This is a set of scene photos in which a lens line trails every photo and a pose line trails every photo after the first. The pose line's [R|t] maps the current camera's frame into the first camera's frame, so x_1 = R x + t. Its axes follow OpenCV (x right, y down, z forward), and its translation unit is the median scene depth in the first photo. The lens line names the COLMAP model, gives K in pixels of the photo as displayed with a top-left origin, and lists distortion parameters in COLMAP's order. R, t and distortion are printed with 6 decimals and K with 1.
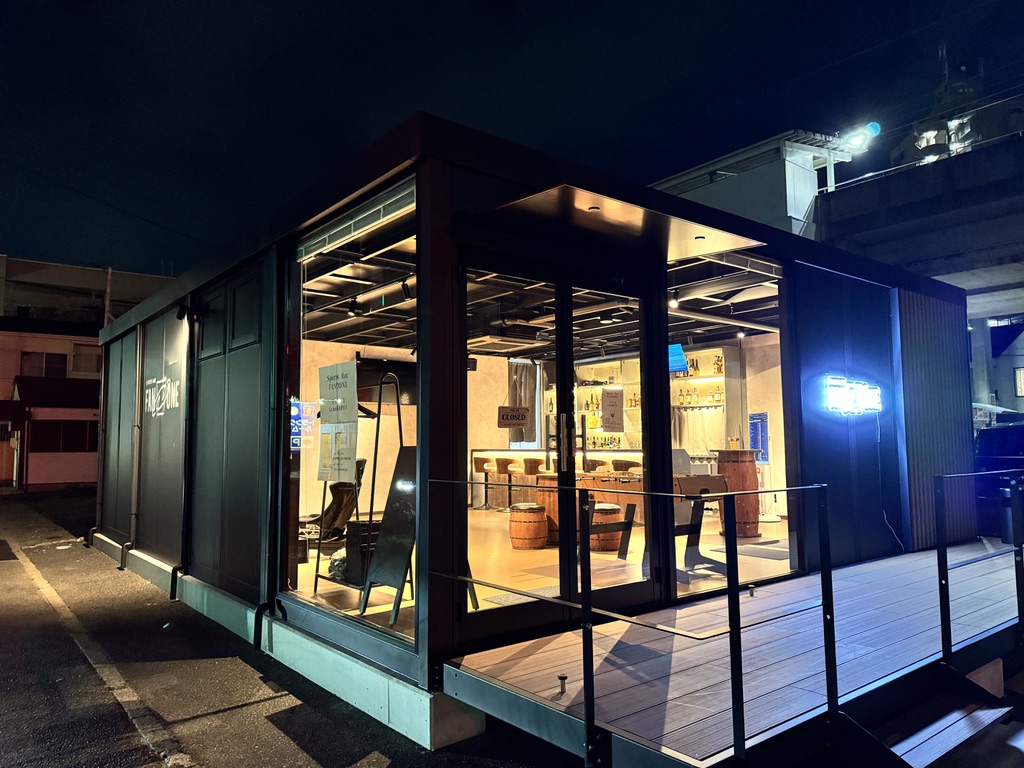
lens RADIAL K [[708.0, 0, 512.0], [0, 708.0, 384.0], [0, 0, 1]] dist [0.002894, 0.000176]
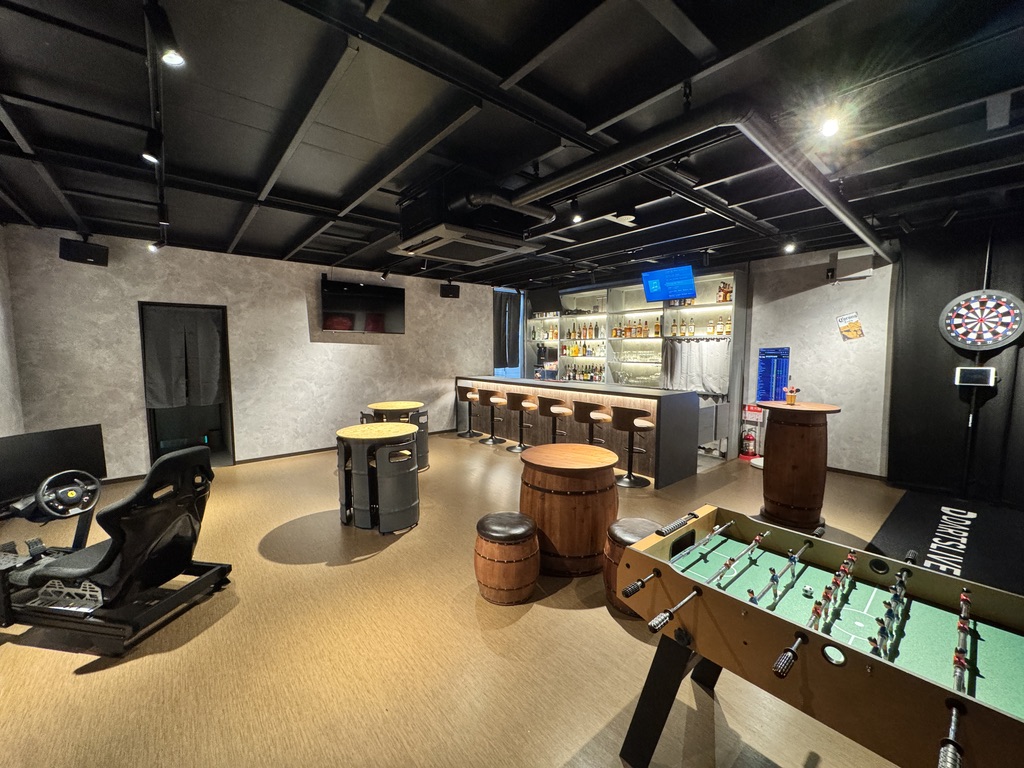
lens RADIAL K [[413.5, 0, 512.0], [0, 413.5, 384.0], [0, 0, 1]] dist [-0.000046, 0.000015]
pose [[0.999787, 0.007239, 0.019315, 0.012898], [-0.010319, 0.986322, 0.164509, 0.004016], [-0.017860, -0.164674, 0.986186, 0.449439]]
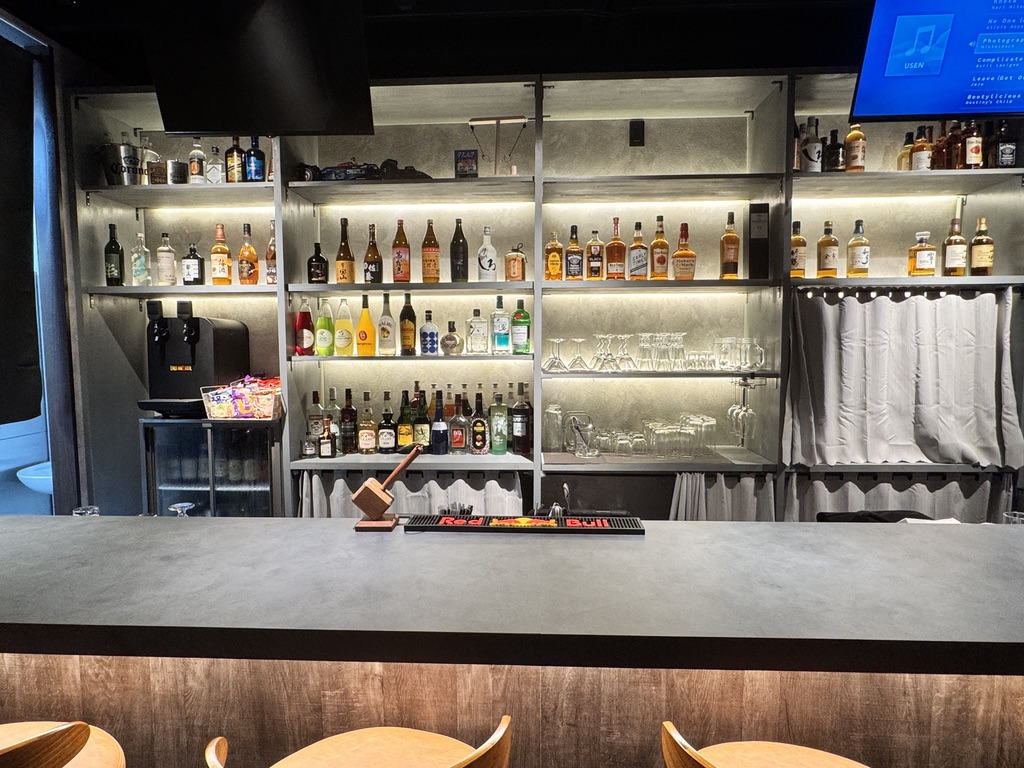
lens RADIAL K [[618.8, 0, 512.0], [0, 618.8, 384.0], [0, 0, 1]] dist [-0.003446, -0.000740]
pose [[0.674660, -0.053291, 0.736202, -0.013283], [-0.058325, 0.990423, 0.125143, 0.046129], [-0.735821, -0.127368, 0.665090, 0.919054]]
